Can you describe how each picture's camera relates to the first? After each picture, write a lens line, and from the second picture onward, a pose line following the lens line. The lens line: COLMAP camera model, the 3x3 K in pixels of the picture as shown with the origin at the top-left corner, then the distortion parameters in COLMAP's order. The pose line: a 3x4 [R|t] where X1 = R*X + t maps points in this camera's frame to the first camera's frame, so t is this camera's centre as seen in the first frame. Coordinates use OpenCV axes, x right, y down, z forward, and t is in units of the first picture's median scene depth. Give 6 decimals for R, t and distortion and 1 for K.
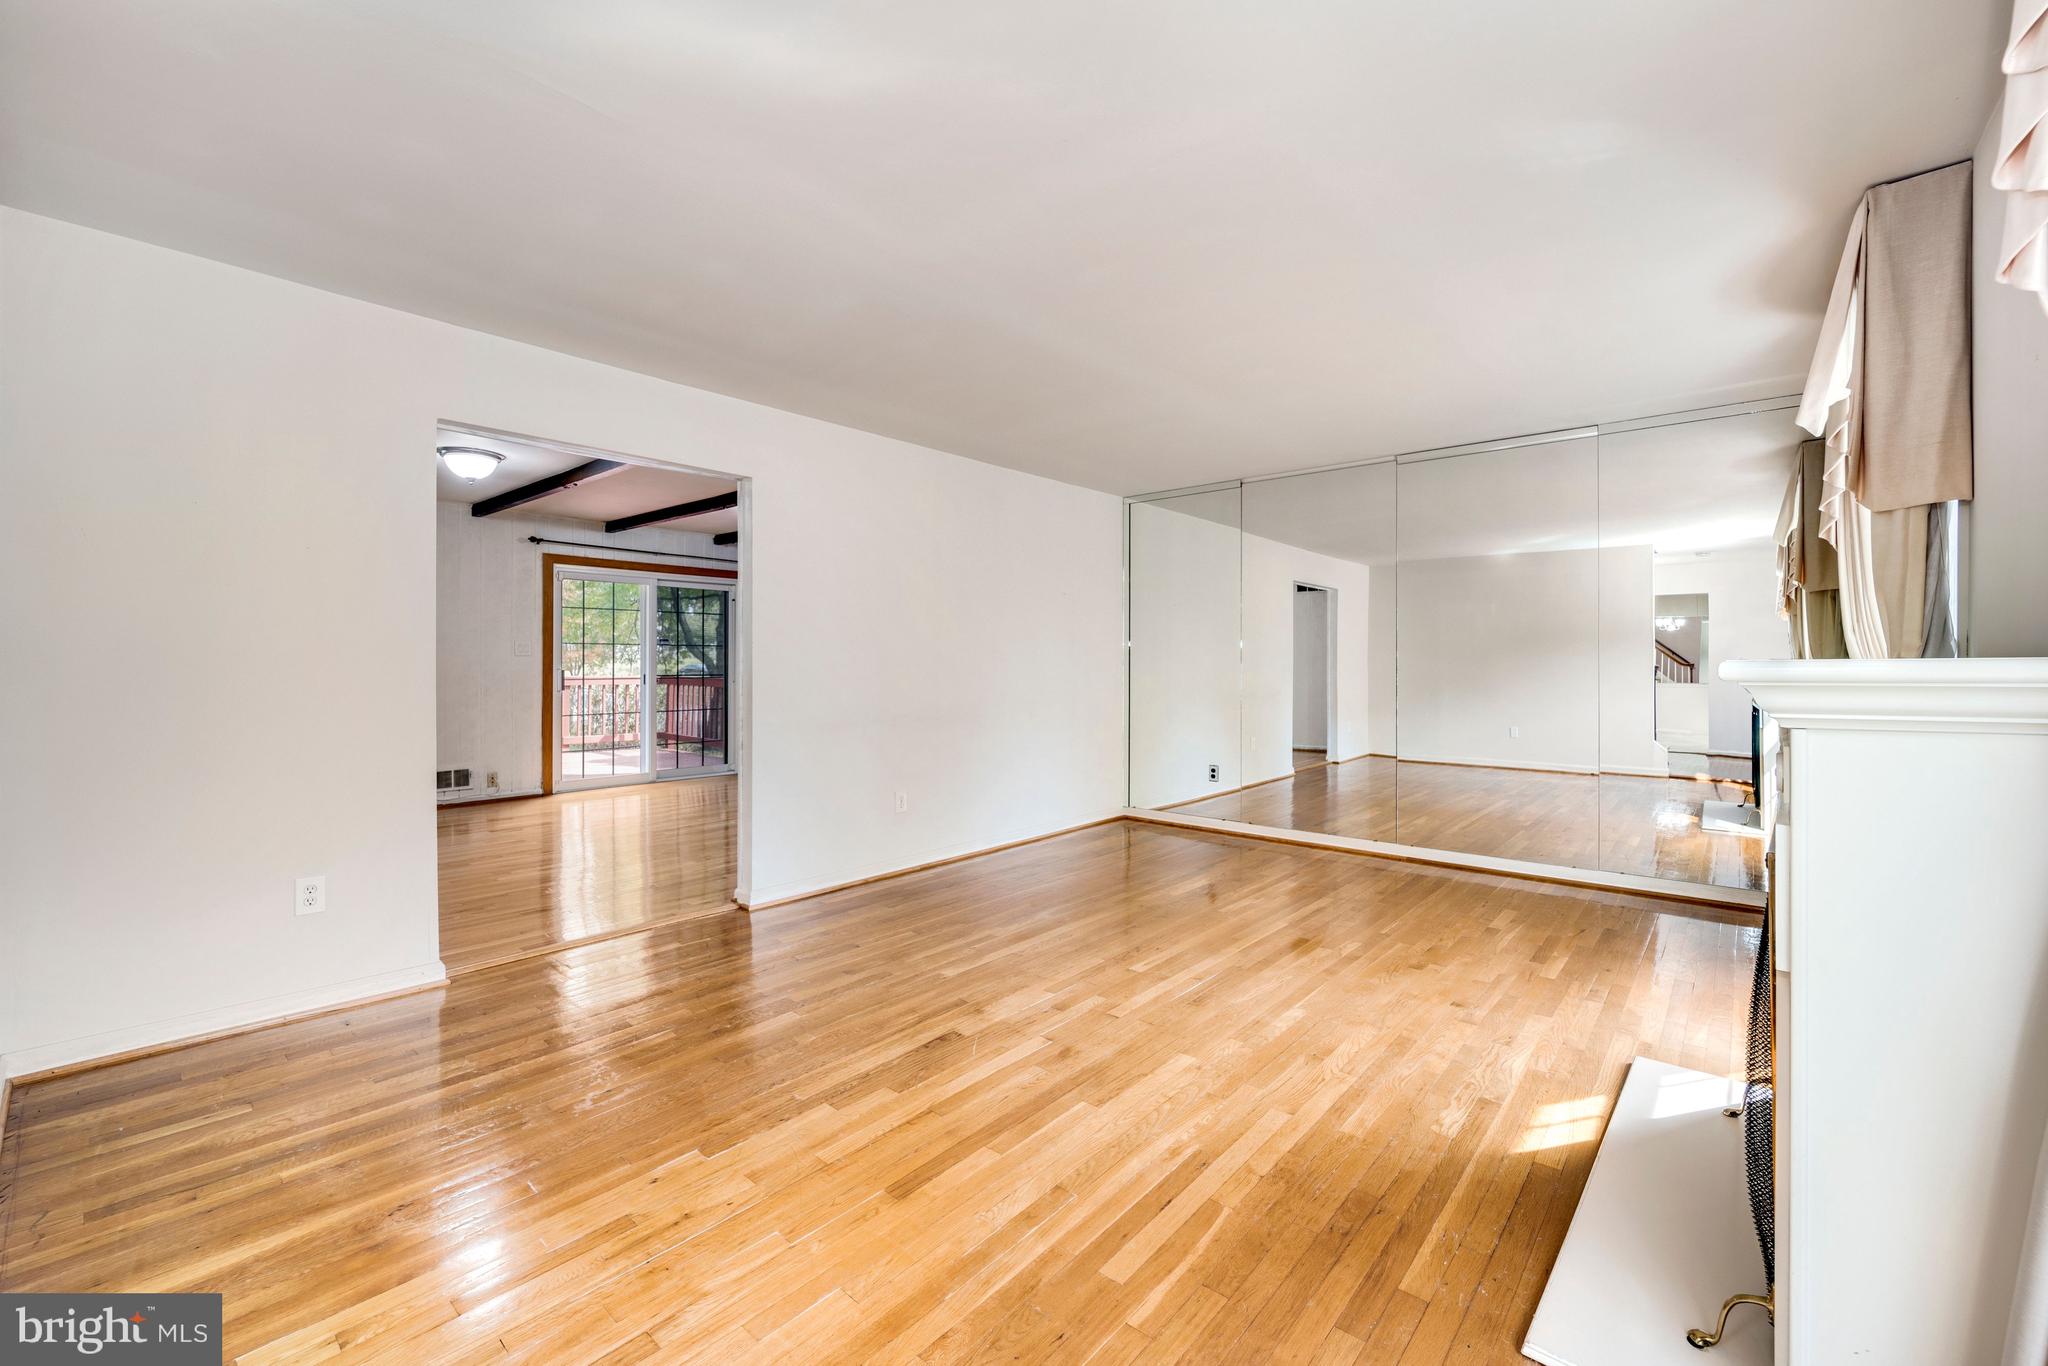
lens RADIAL K [[834.1, 0, 1022.8], [0, 834.1, 675.4], [0, 0, 1]] dist [0.000419, -0.008665]
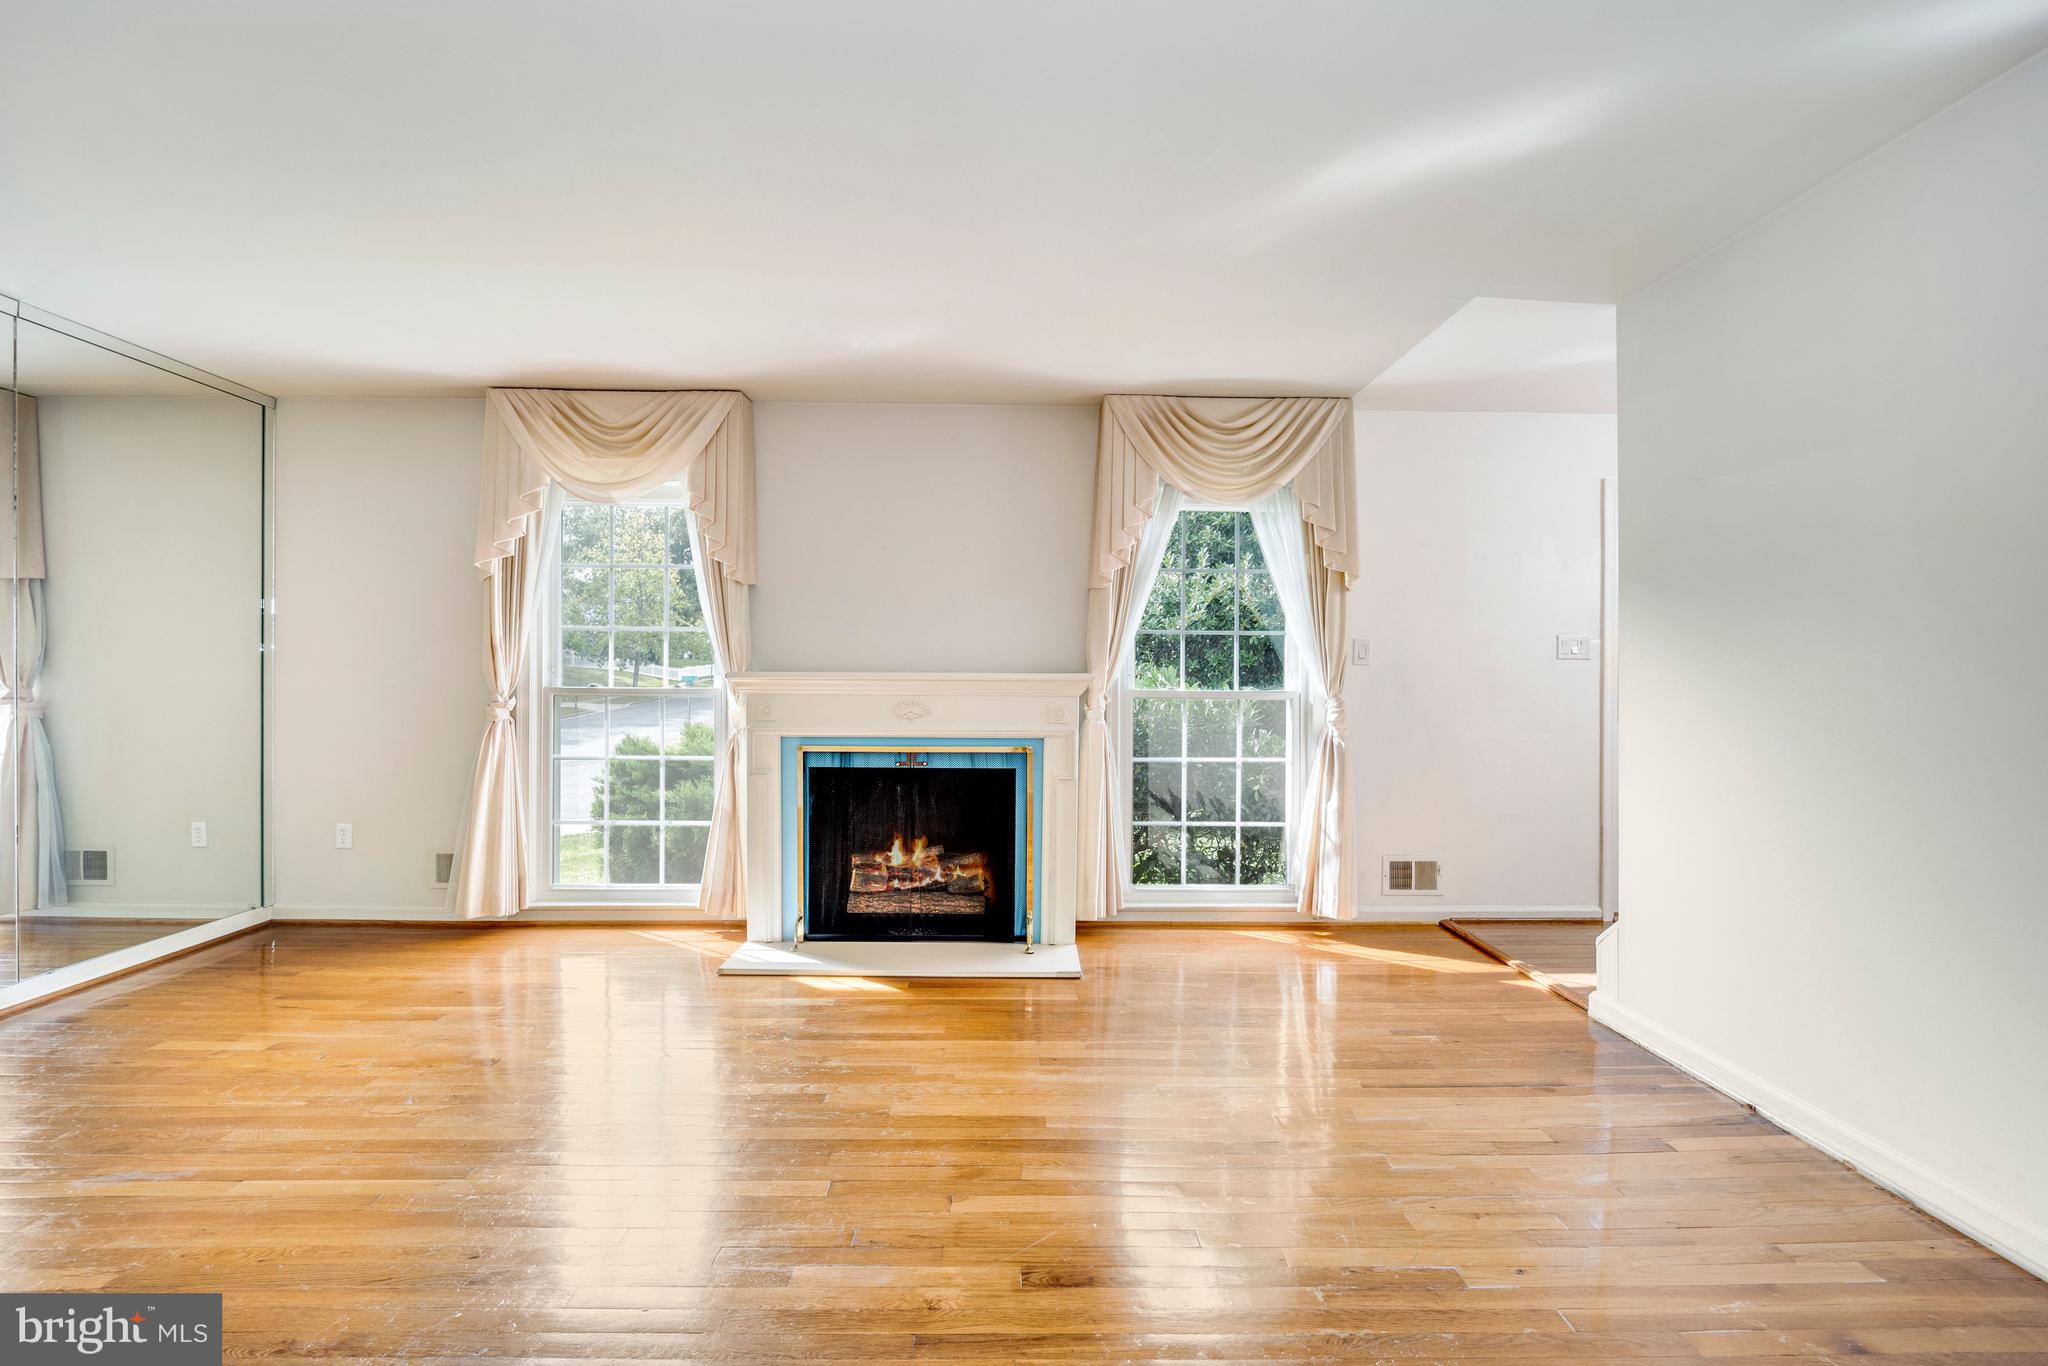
lens RADIAL K [[834.1, 0, 1022.8], [0, 834.1, 675.4], [0, 0, 1]] dist [0.000419, -0.008665]
pose [[-0.681671, -0.002127, 0.731656, -0.634844], [-0.002958, 0.999996, 0.000152, -0.013929], [-0.731653, -0.002060, -0.681674, 1.729731]]
